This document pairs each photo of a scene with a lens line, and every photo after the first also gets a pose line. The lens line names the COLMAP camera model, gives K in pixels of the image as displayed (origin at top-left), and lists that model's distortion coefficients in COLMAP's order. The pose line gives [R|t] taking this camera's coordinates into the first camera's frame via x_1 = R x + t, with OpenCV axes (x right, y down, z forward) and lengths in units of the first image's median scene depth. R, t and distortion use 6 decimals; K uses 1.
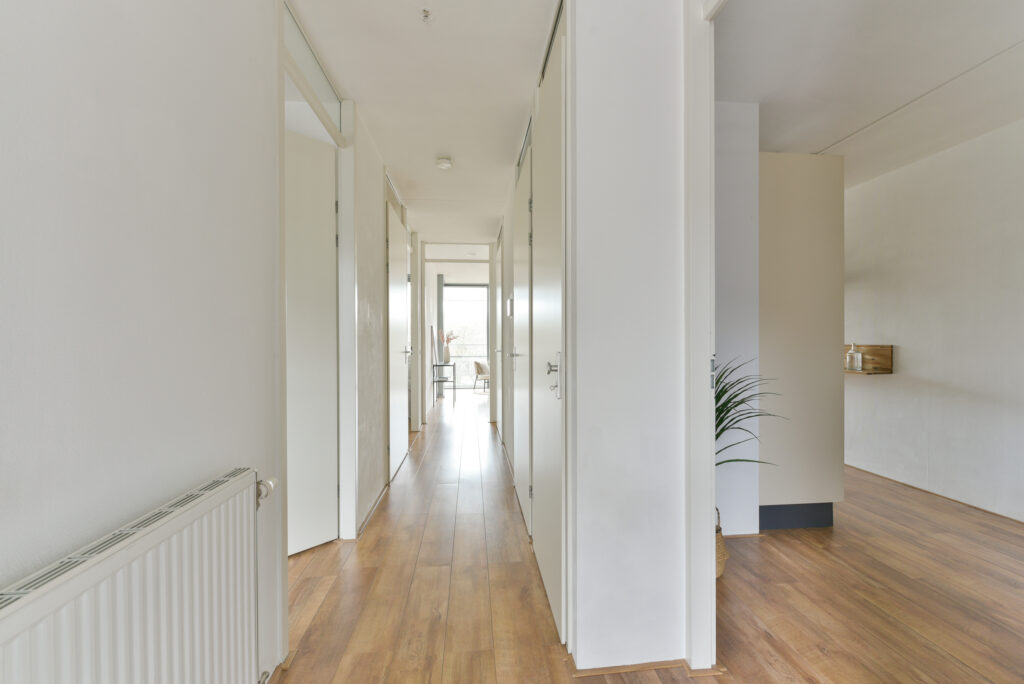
lens RADIAL K [[438.1, 0, 533.0], [0, 438.1, 344.6], [0, 0, 1]] dist [-0.000422, -0.000083]
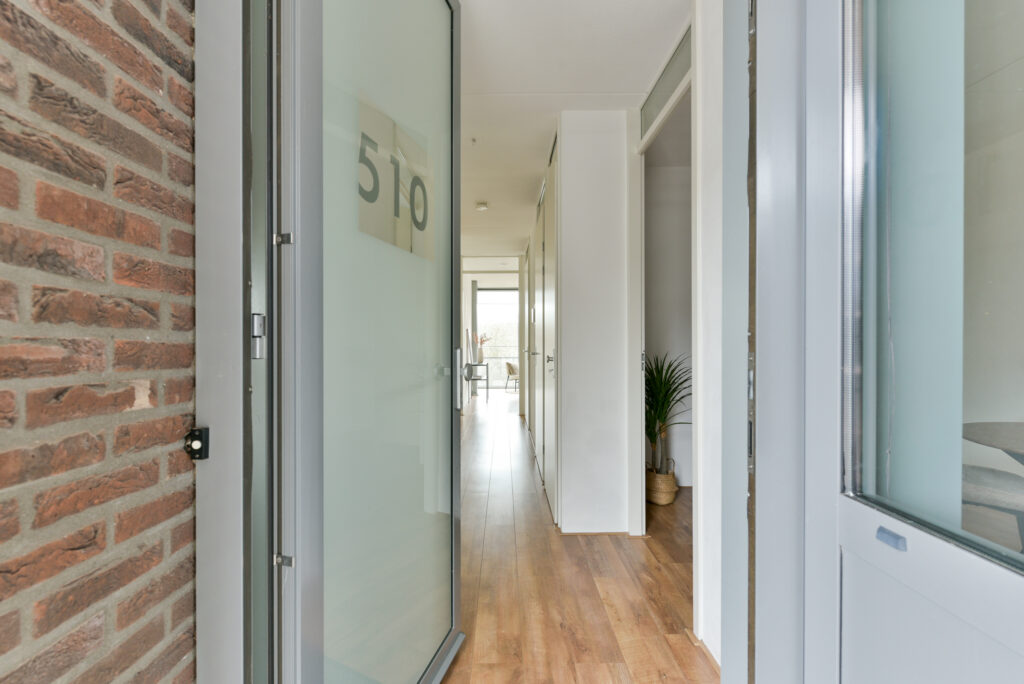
lens RADIAL K [[456.2, 0, 514.0], [0, 456.2, 349.1], [0, 0, 1]] dist [-0.001460, -0.000458]
pose [[0.993223, 0.001399, -0.116214, 0.020584], [-0.000705, 0.999982, 0.006011, 0.000953], [0.116221, -0.005889, 0.993206, -0.137809]]
